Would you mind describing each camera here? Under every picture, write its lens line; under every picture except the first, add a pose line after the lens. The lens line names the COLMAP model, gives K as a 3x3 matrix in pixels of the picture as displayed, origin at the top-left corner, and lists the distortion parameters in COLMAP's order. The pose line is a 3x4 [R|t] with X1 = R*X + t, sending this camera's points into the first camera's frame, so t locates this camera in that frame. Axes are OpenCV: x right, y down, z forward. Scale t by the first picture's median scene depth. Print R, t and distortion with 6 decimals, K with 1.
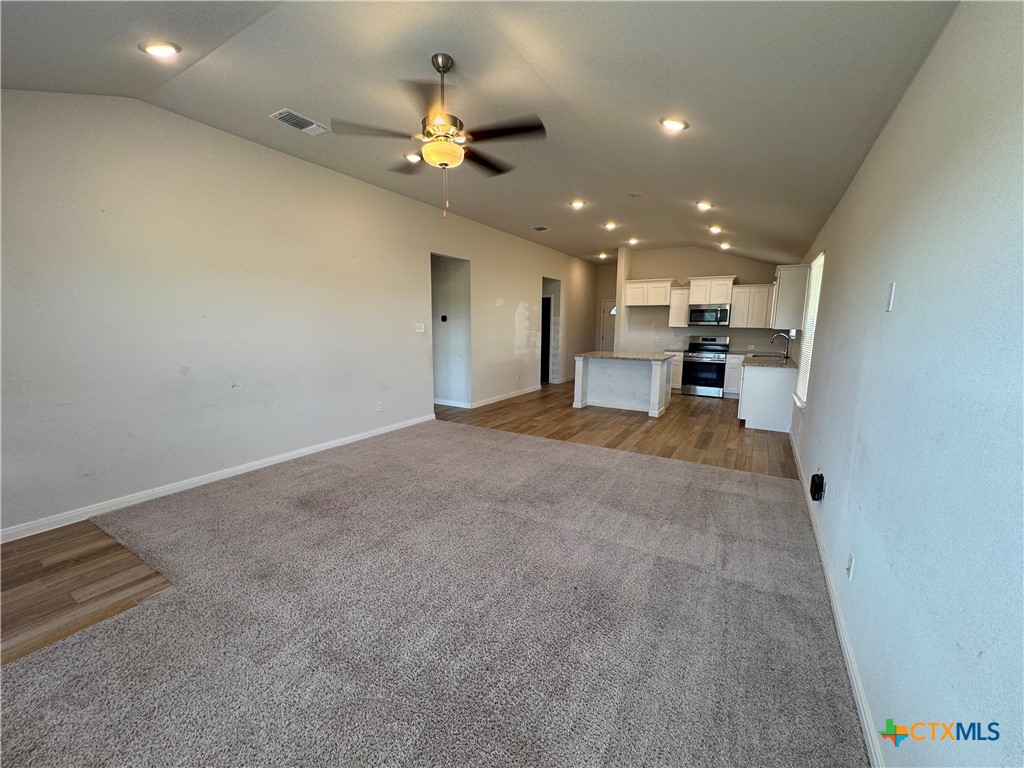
lens RADIAL K [[410.9, 0, 508.2], [0, 410.9, 380.8], [0, 0, 1]] dist [-0.005117, 0.001155]
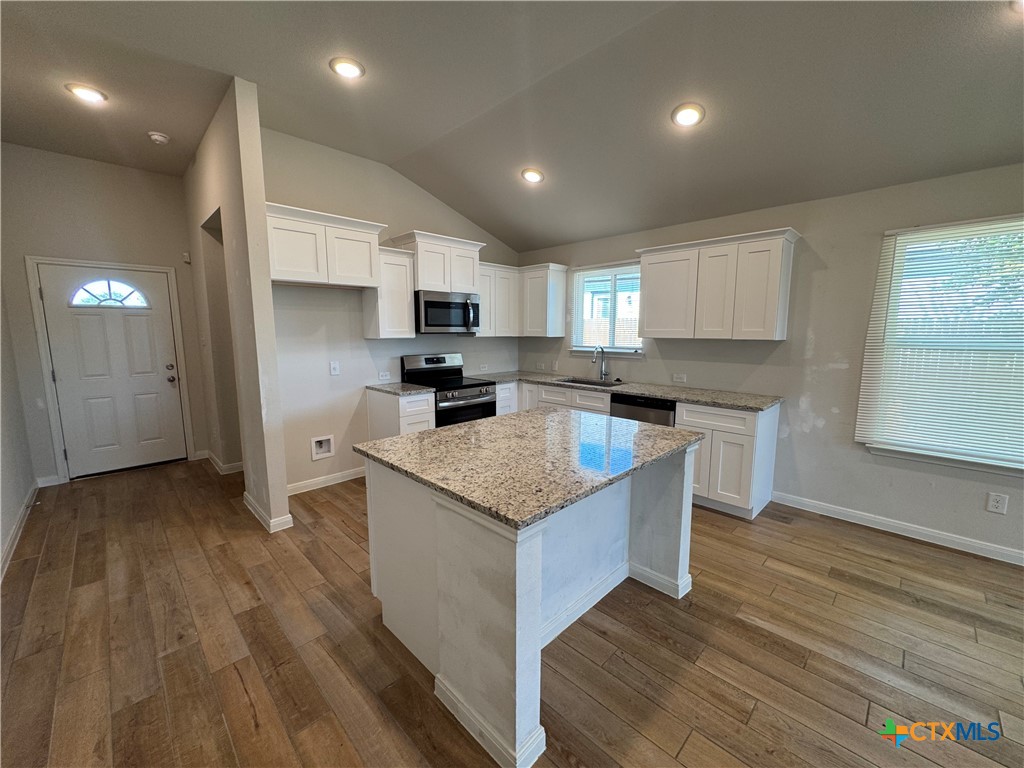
lens RADIAL K [[410.9, 0, 511.0], [0, 410.9, 385.0], [0, 0, 1]] dist [-0.005117, 0.001155]
pose [[0.234355, -0.138690, 0.962207, 0.001192], [0.135797, 0.984738, 0.108863, -0.121090], [-0.962620, 0.105152, 0.249611, 0.831572]]
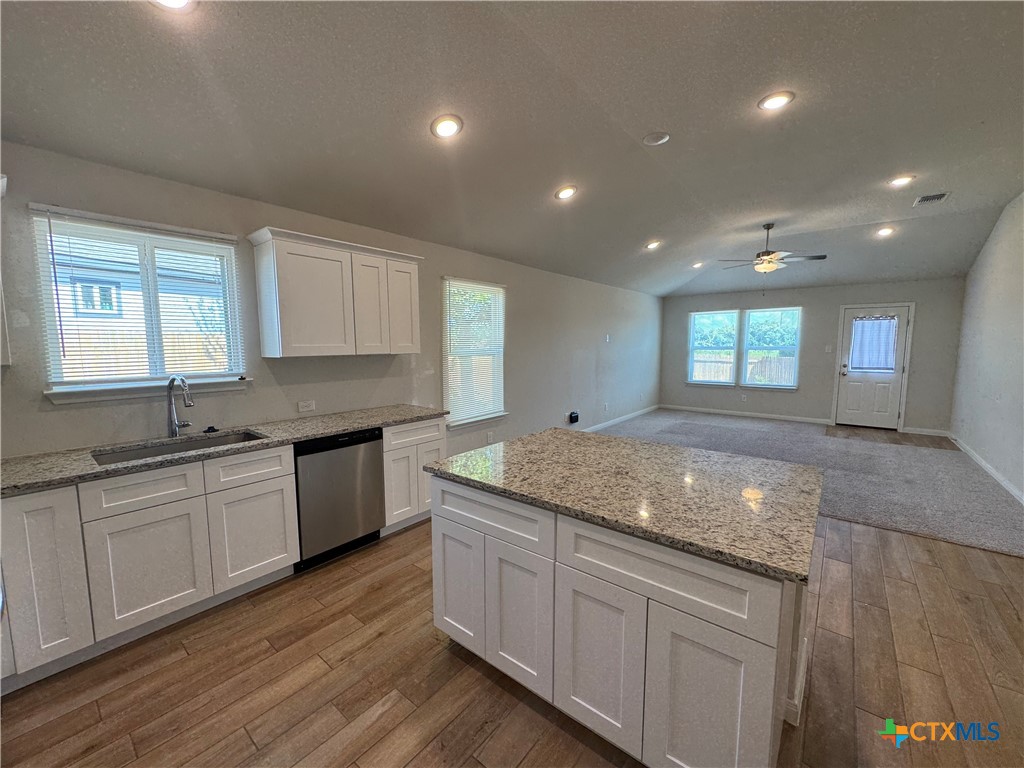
lens RADIAL K [[410.9, 0, 511.1], [0, 410.9, 385.3], [0, 0, 1]] dist [-0.005117, 0.001155]
pose [[-0.991265, -0.018747, 0.130545, 0.285629], [0.013174, 0.970818, 0.239455, -0.158437], [-0.131225, 0.239083, -0.962091, 1.106577]]
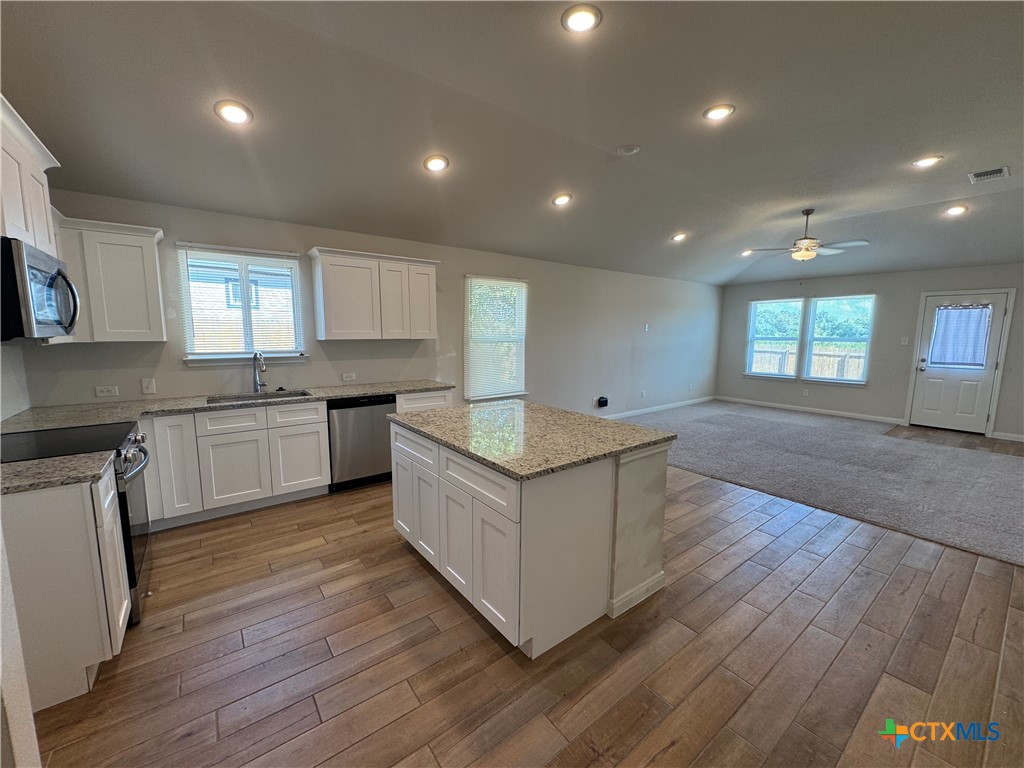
lens RADIAL K [[410.9, 0, 511.0], [0, 410.9, 385.4], [0, 0, 1]] dist [-0.005117, 0.001155]
pose [[-0.933150, -0.060490, 0.354362, 0.147932], [0.036491, 0.964711, 0.260768, -0.167049], [-0.357631, 0.256267, -0.898013, 1.161599]]
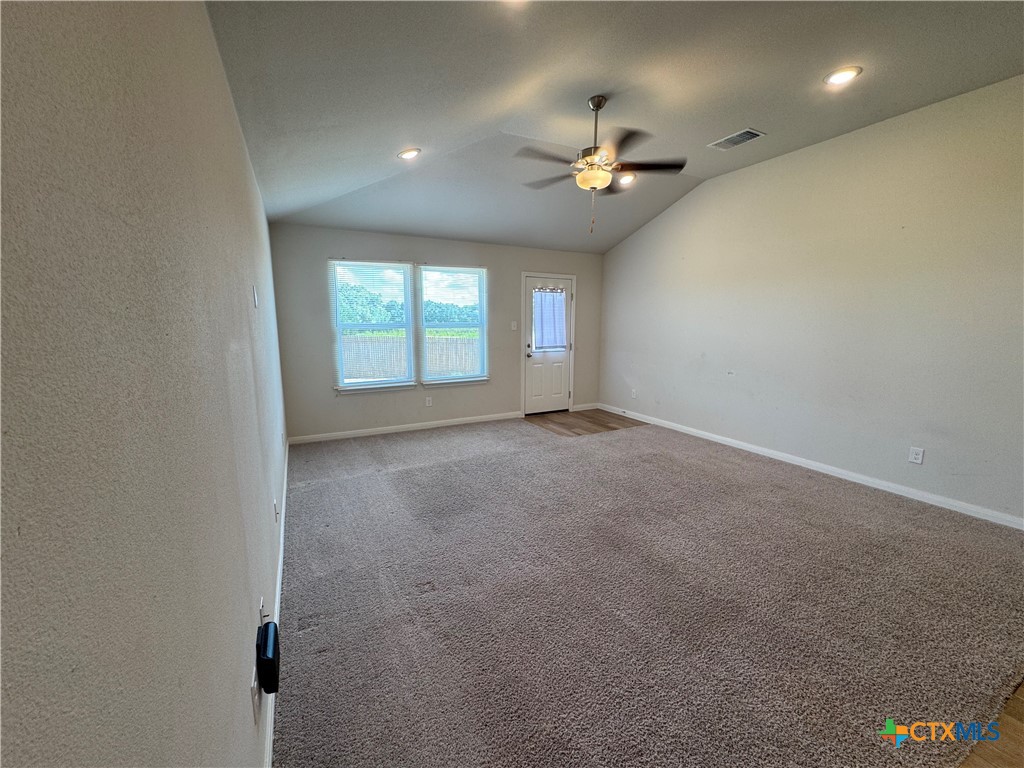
lens RADIAL K [[410.9, 0, 512.7], [0, 410.9, 385.0], [0, 0, 1]] dist [-0.005117, 0.001155]
pose [[-0.513998, 0.124880, -0.848652, 0.345377], [-0.123604, 0.968238, 0.217340, -0.066436], [0.848839, 0.216609, -0.482237, 0.494989]]
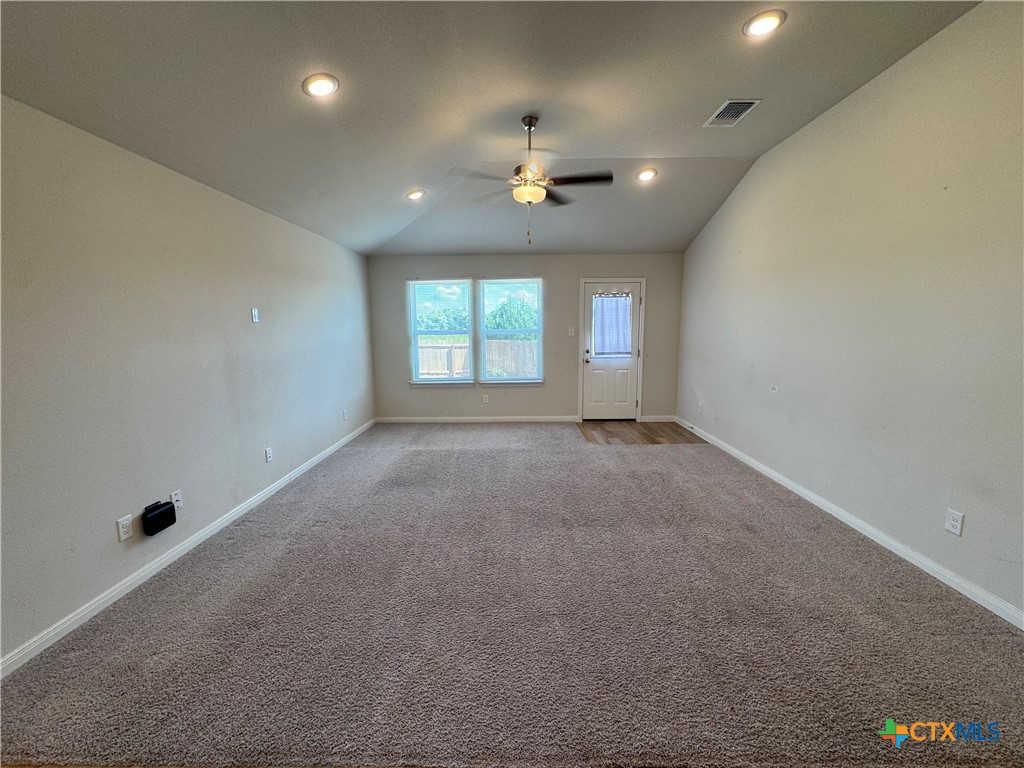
lens RADIAL K [[410.9, 0, 512.6], [0, 410.9, 386.4], [0, 0, 1]] dist [-0.005117, 0.001155]
pose [[-0.858864, 0.074422, -0.506768, 0.188526], [-0.068086, 0.964020, 0.256964, -0.098865], [0.507658, 0.255200, -0.822895, 0.709965]]
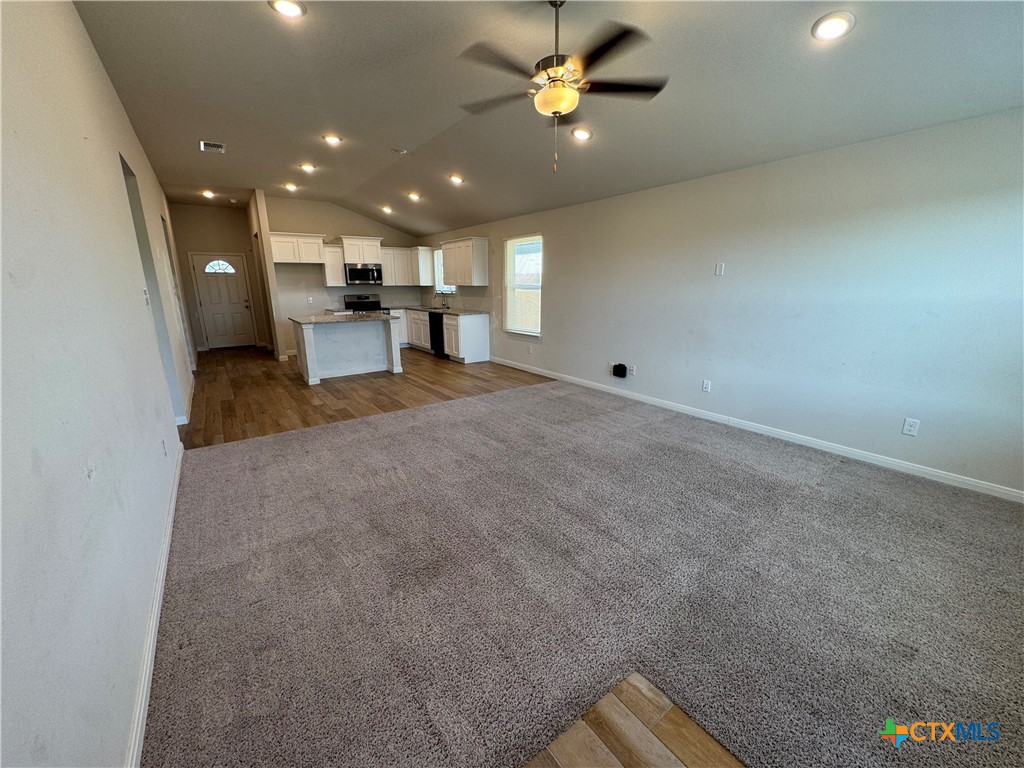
lens RADIAL K [[410.9, 0, 513.0], [0, 410.9, 385.8], [0, 0, 1]] dist [-0.005117, 0.001155]
pose [[0.382523, -0.236207, 0.893242, -0.388522], [0.137637, 0.970550, 0.197709, -0.038738], [-0.913637, 0.047315, 0.403769, 0.244581]]
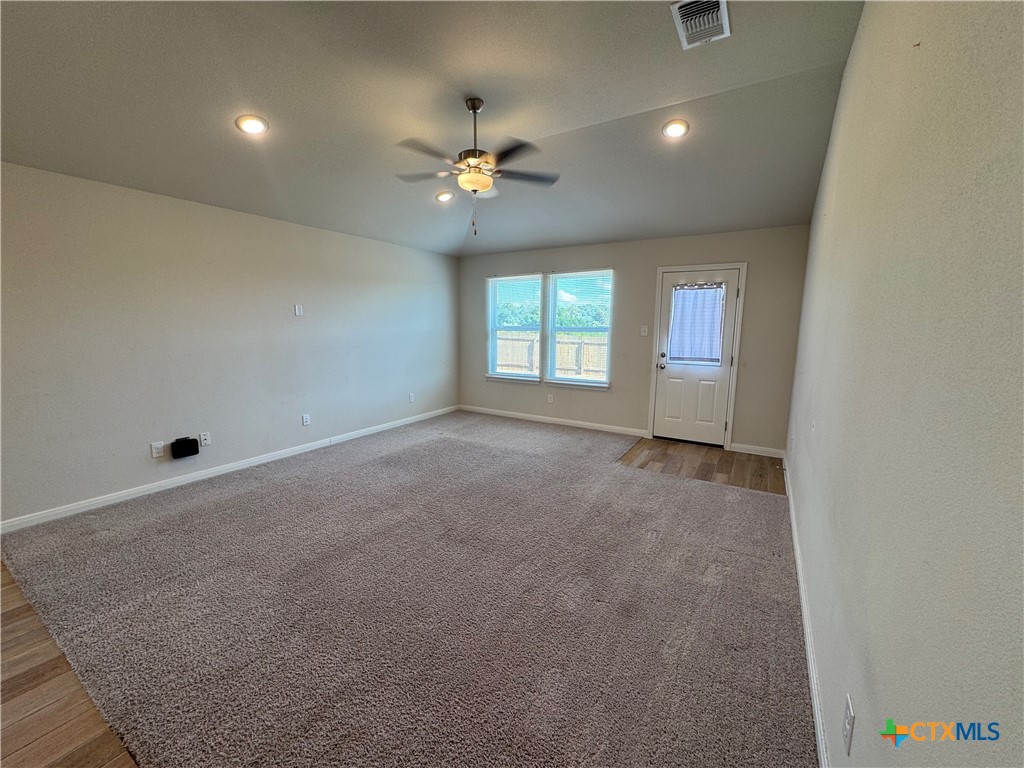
lens RADIAL K [[410.9, 0, 512.3], [0, 410.9, 387.0], [0, 0, 1]] dist [-0.005117, 0.001155]
pose [[-0.999863, -0.016581, -0.000075, -0.088408], [-0.015899, 0.957449, 0.288164, -0.106847], [-0.004706, 0.288126, -0.957581, 0.758196]]
